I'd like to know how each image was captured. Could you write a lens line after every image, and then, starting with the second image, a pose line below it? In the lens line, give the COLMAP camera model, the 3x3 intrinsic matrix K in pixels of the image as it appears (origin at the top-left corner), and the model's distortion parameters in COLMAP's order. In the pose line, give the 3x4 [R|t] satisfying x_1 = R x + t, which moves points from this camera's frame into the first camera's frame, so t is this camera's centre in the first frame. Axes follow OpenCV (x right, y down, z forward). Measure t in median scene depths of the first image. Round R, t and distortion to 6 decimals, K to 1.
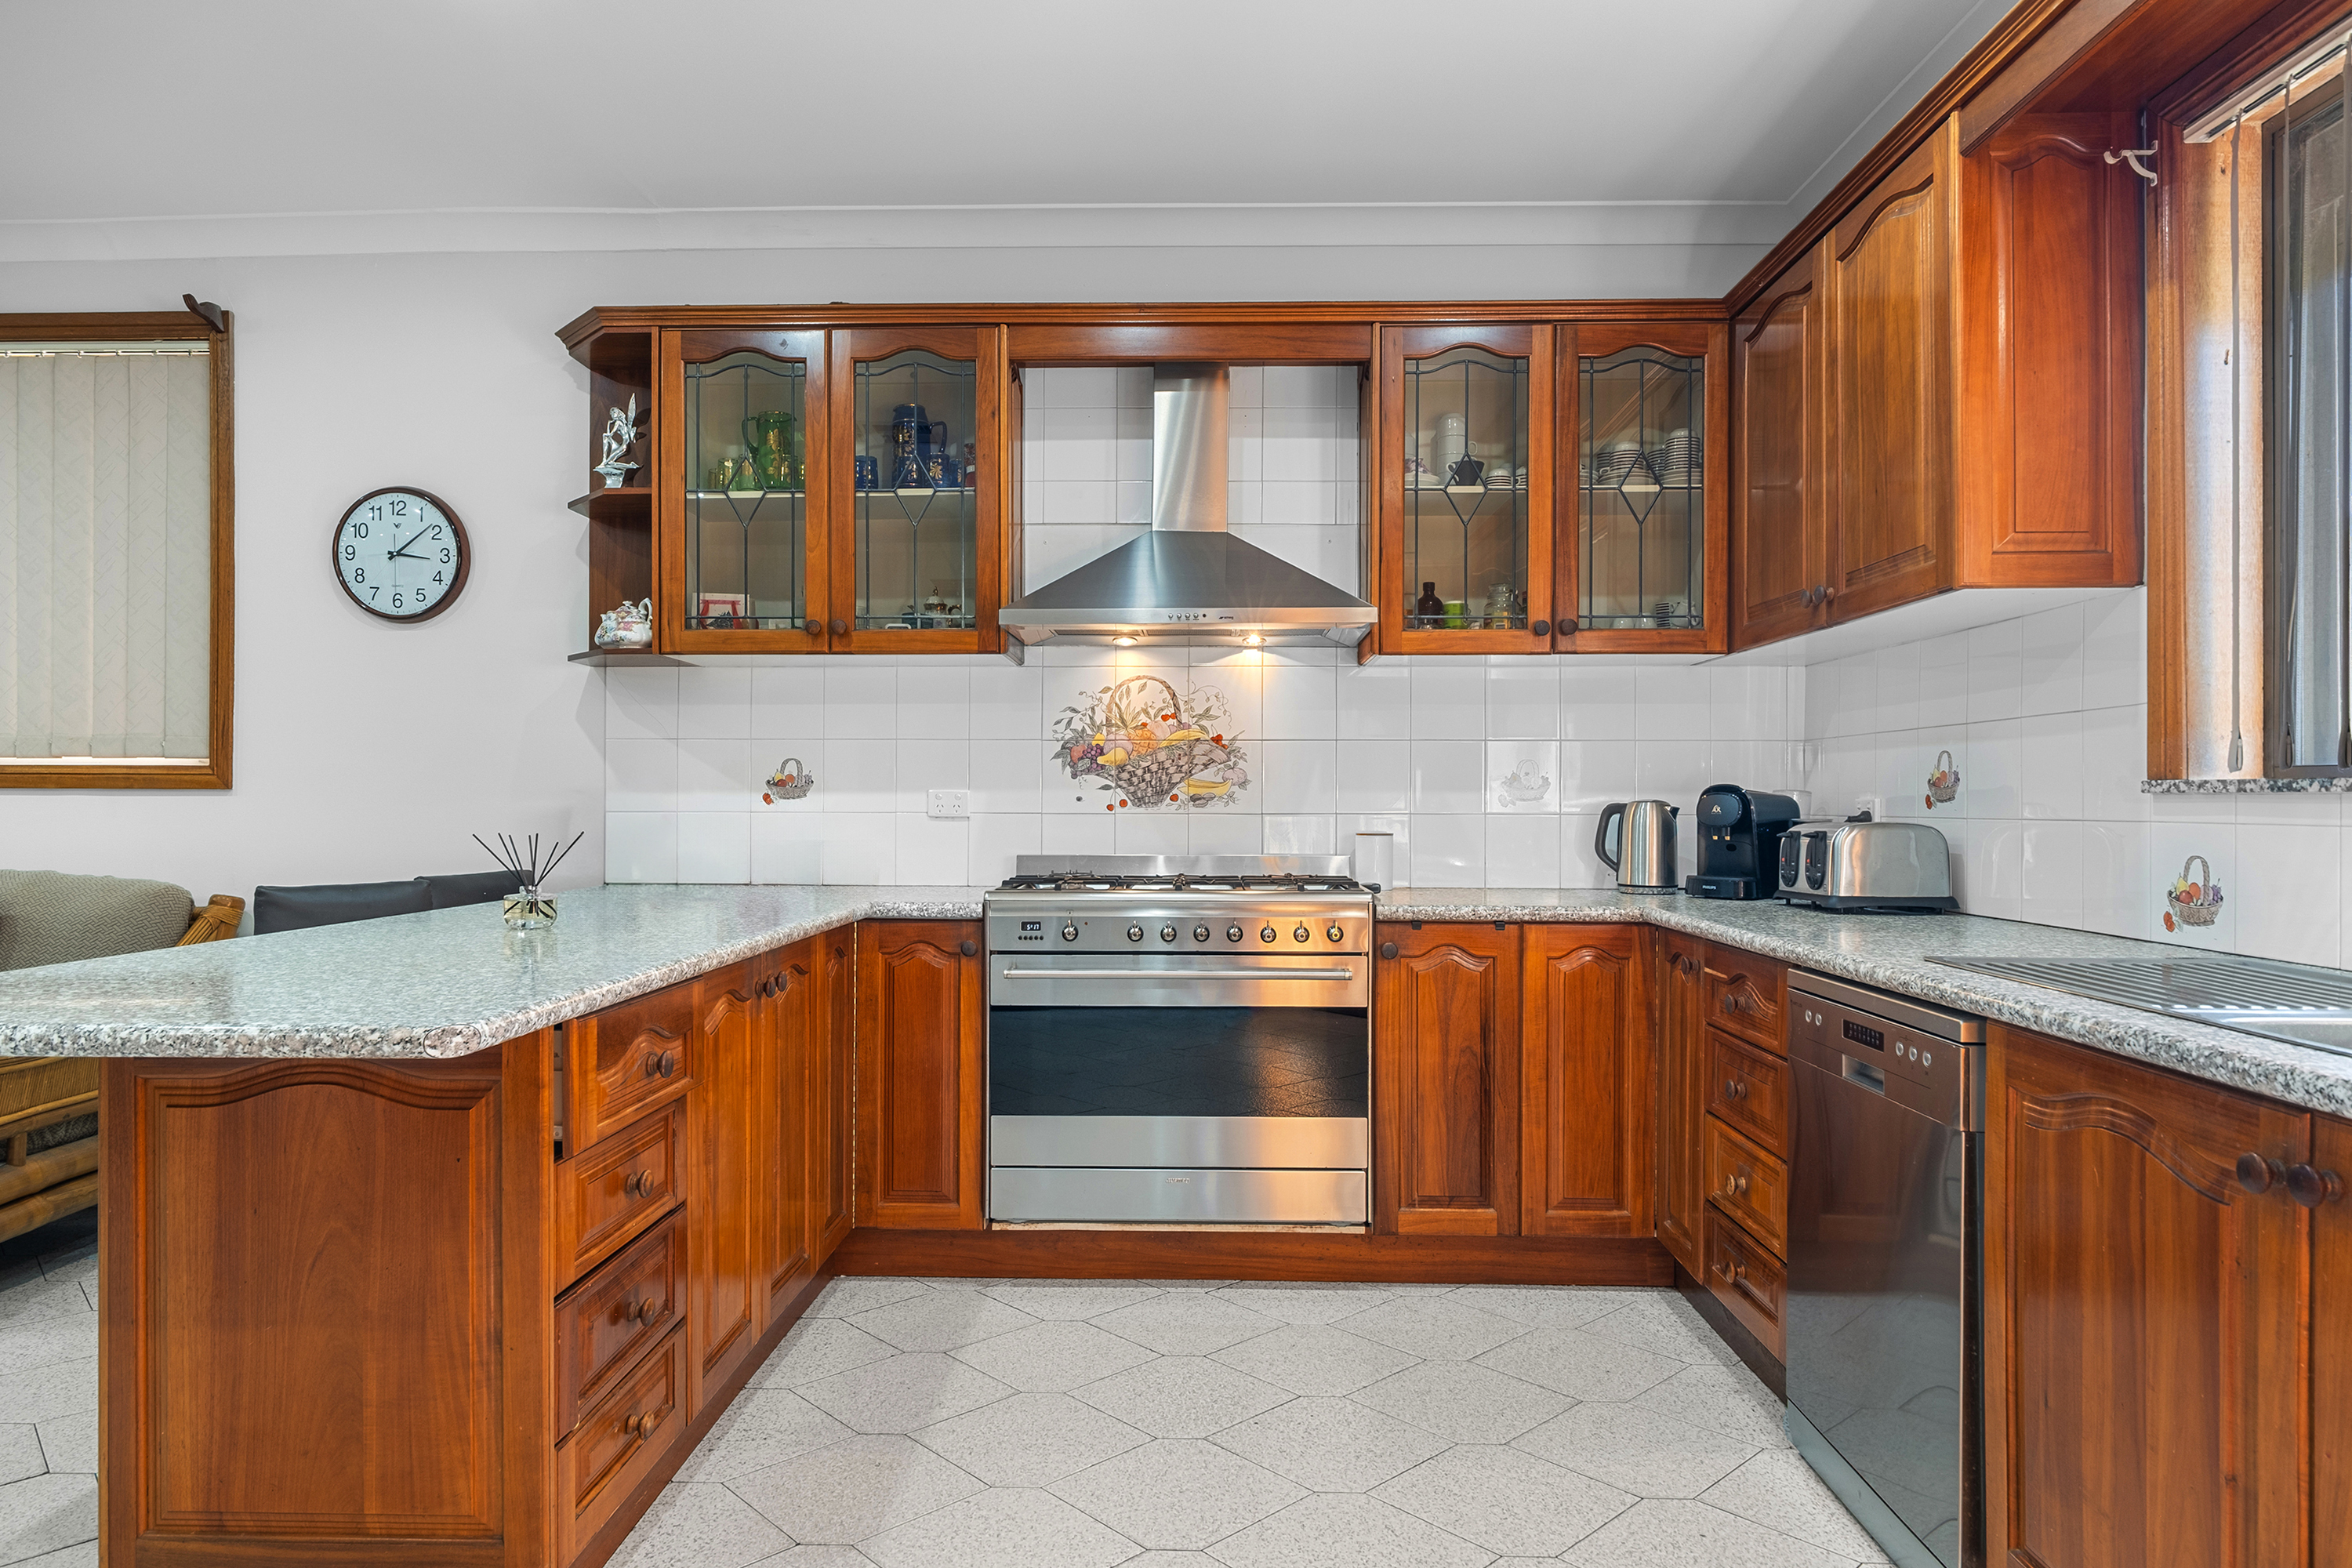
lens RADIAL K [[1349.0, 0, 1176.0], [0, 1349.0, 784.0], [0, 0, 1]] dist [-0.000305, -0.000272]
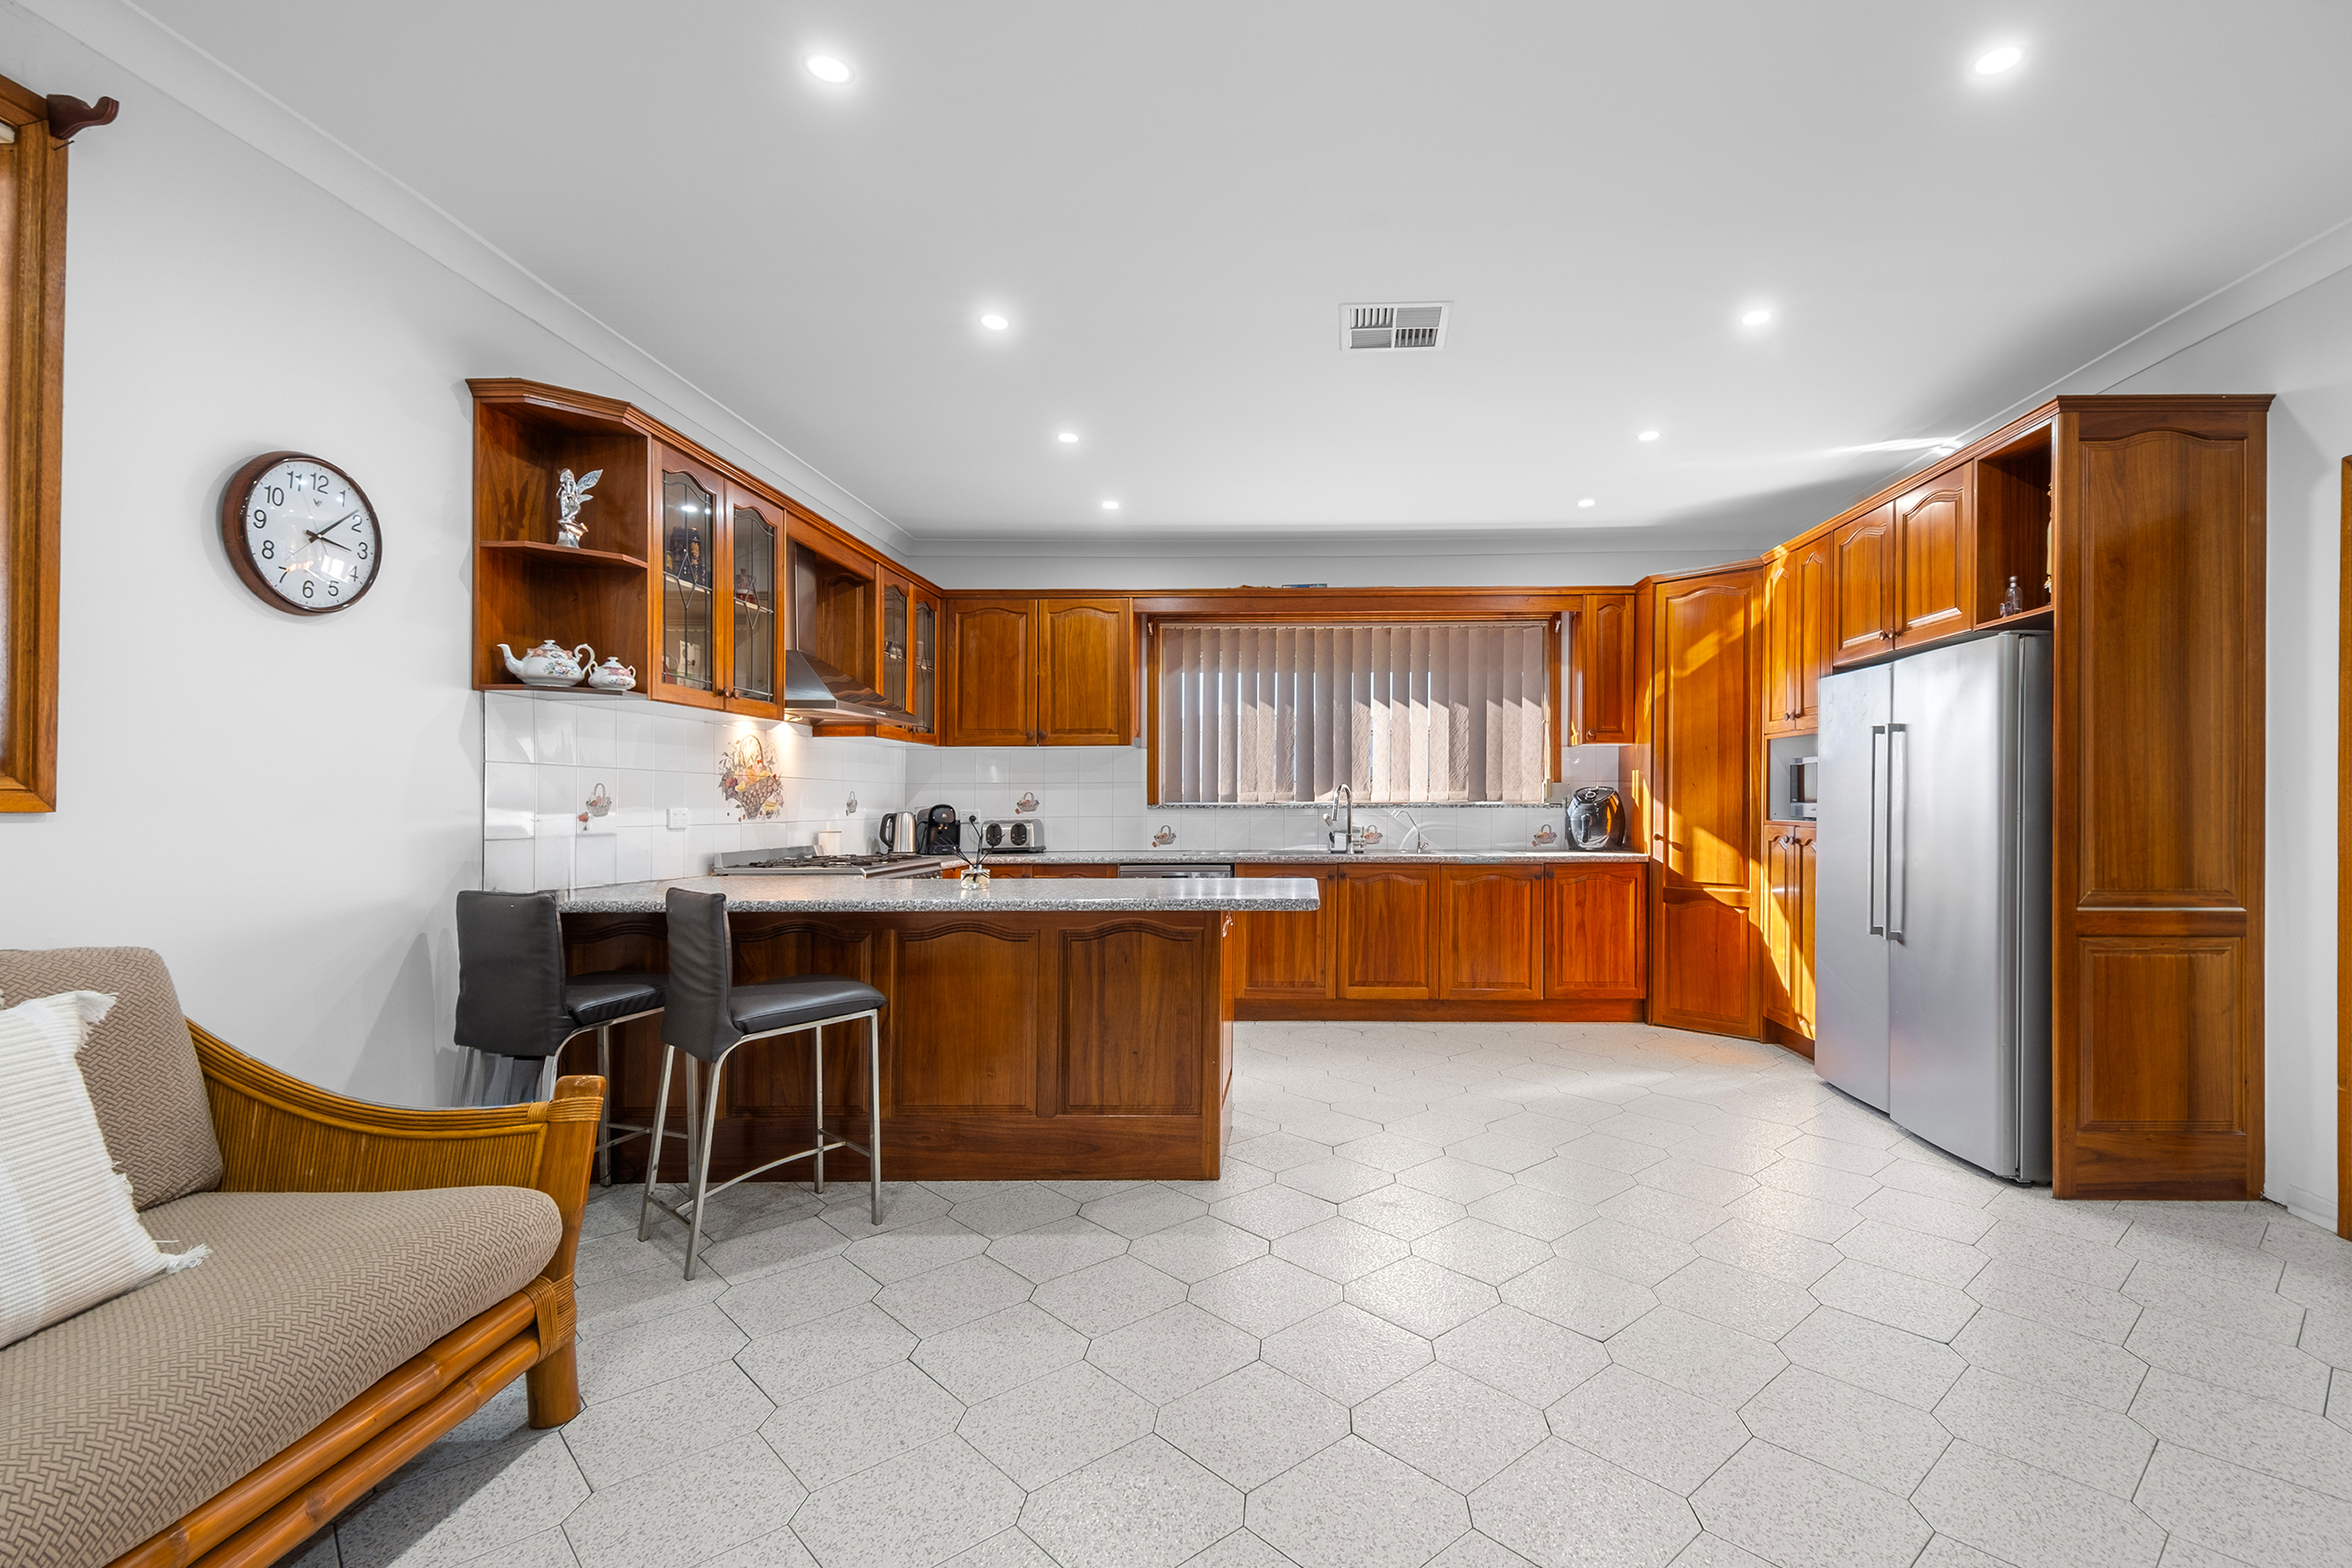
lens RADIAL K [[1110.4, 0, 1176.0], [0, 1110.4, 784.0], [0, 0, 1]] dist [-0.000230, -0.000032]
pose [[0.081710, 0.016672, 0.996517, -1.247564], [-0.006507, 0.999848, -0.016194, -0.005714], [-0.996635, -0.005162, 0.081807, 0.404197]]
